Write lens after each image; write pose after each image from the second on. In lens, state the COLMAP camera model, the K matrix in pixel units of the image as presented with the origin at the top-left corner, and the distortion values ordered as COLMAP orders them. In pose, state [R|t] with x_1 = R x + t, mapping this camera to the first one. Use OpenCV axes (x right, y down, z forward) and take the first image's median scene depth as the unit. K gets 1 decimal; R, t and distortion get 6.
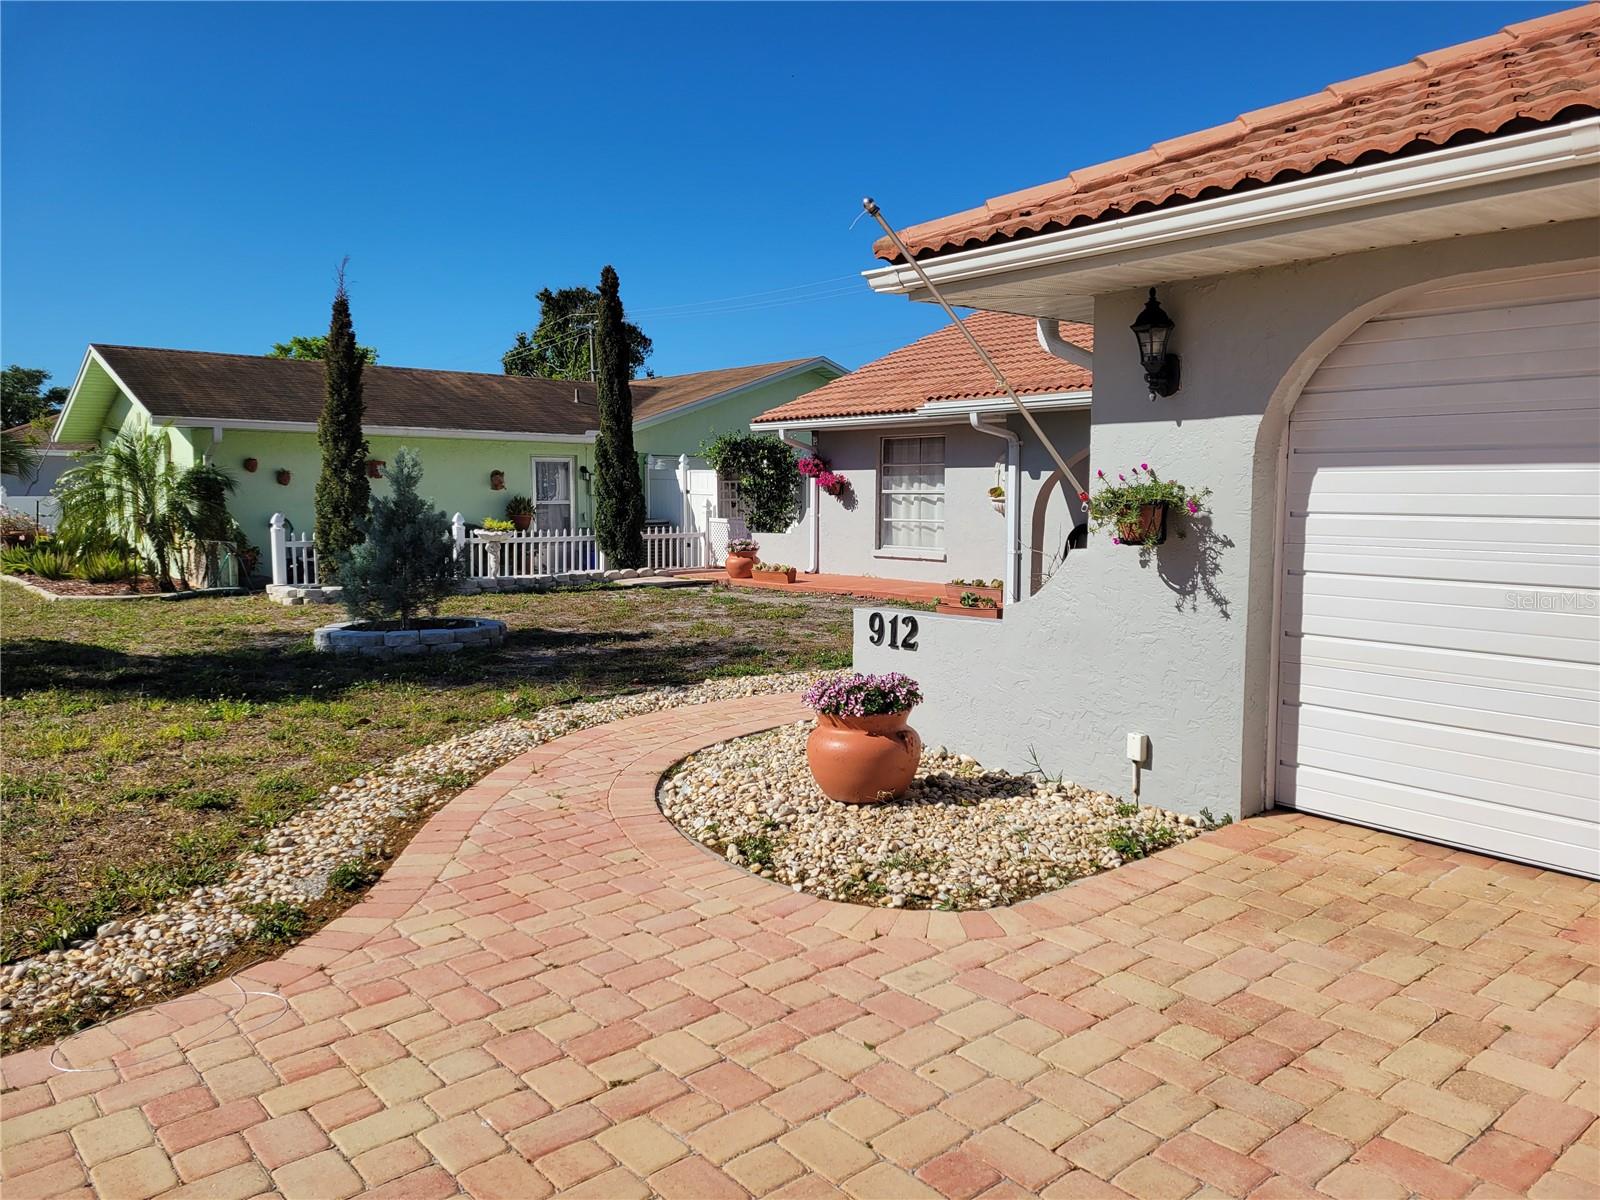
lens RADIAL K [[1168.6, 0, 807.0], [0, 1168.6, 591.3], [0, 0, 1]] dist [0.052675, 0.000345]
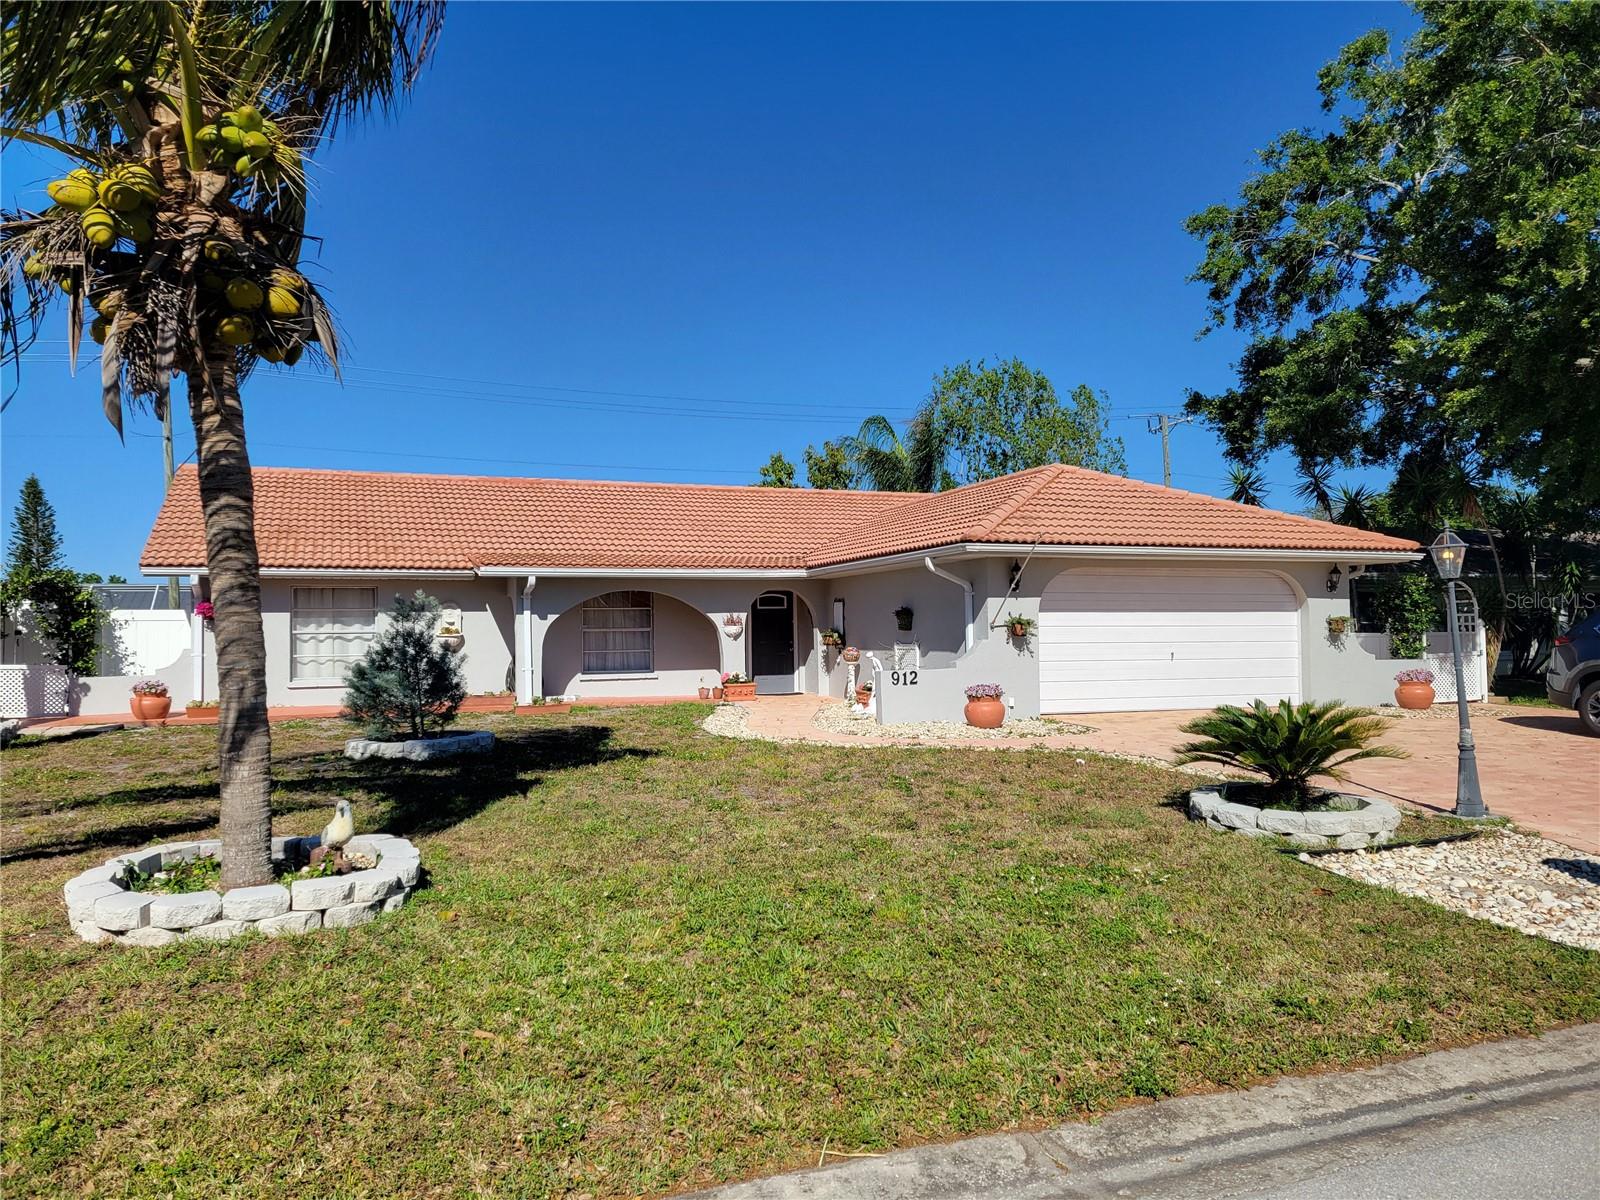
lens RADIAL K [[1168.6, 0, 807.0], [0, 1168.6, 591.3], [0, 0, 1]] dist [0.052675, 0.000345]
pose [[0.367070, 0.024252, 0.929877, -2.293186], [0.093705, 0.993611, -0.062905, -0.011740], [-0.925462, 0.110224, 0.362452, 0.290854]]
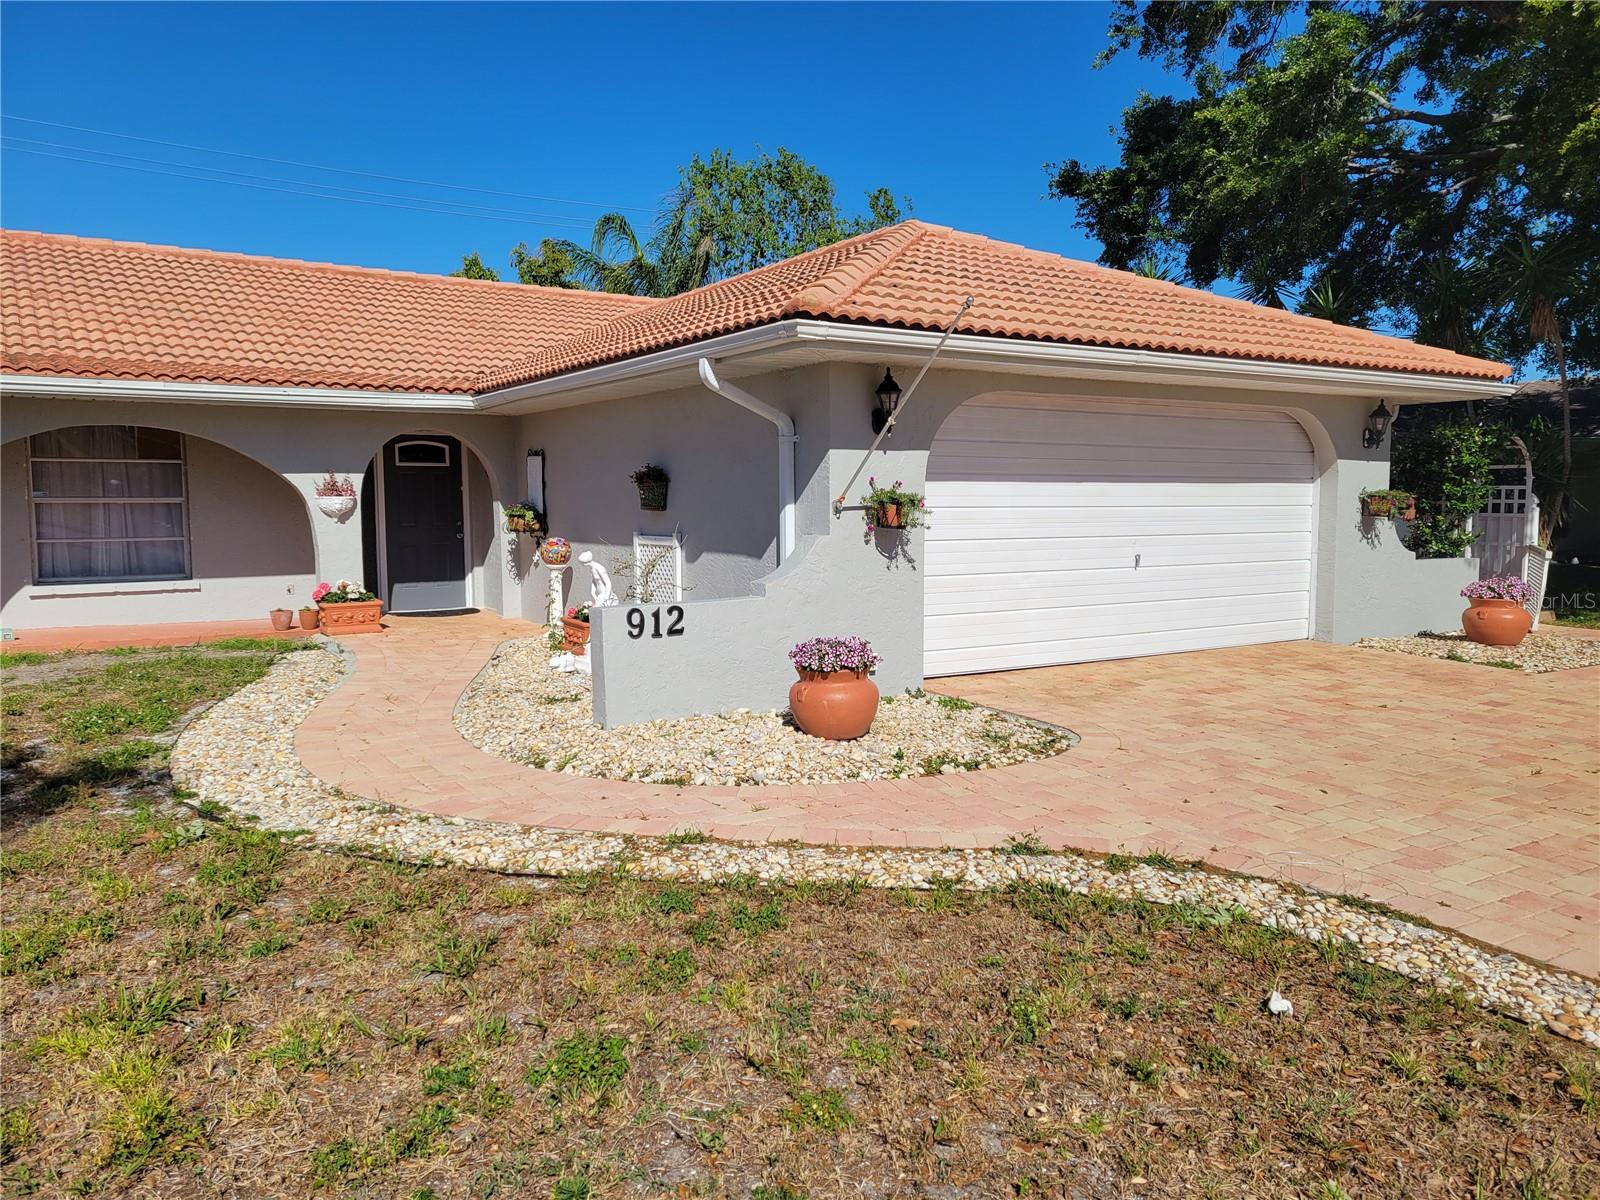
lens RADIAL K [[1168.6, 0, 807.0], [0, 1168.6, 591.3], [0, 0, 1]] dist [0.052675, 0.000345]
pose [[0.157460, -0.086339, 0.983744, -1.000988], [0.089262, 0.993337, 0.072894, -0.063567], [-0.983483, 0.076333, 0.164118, 0.684132]]
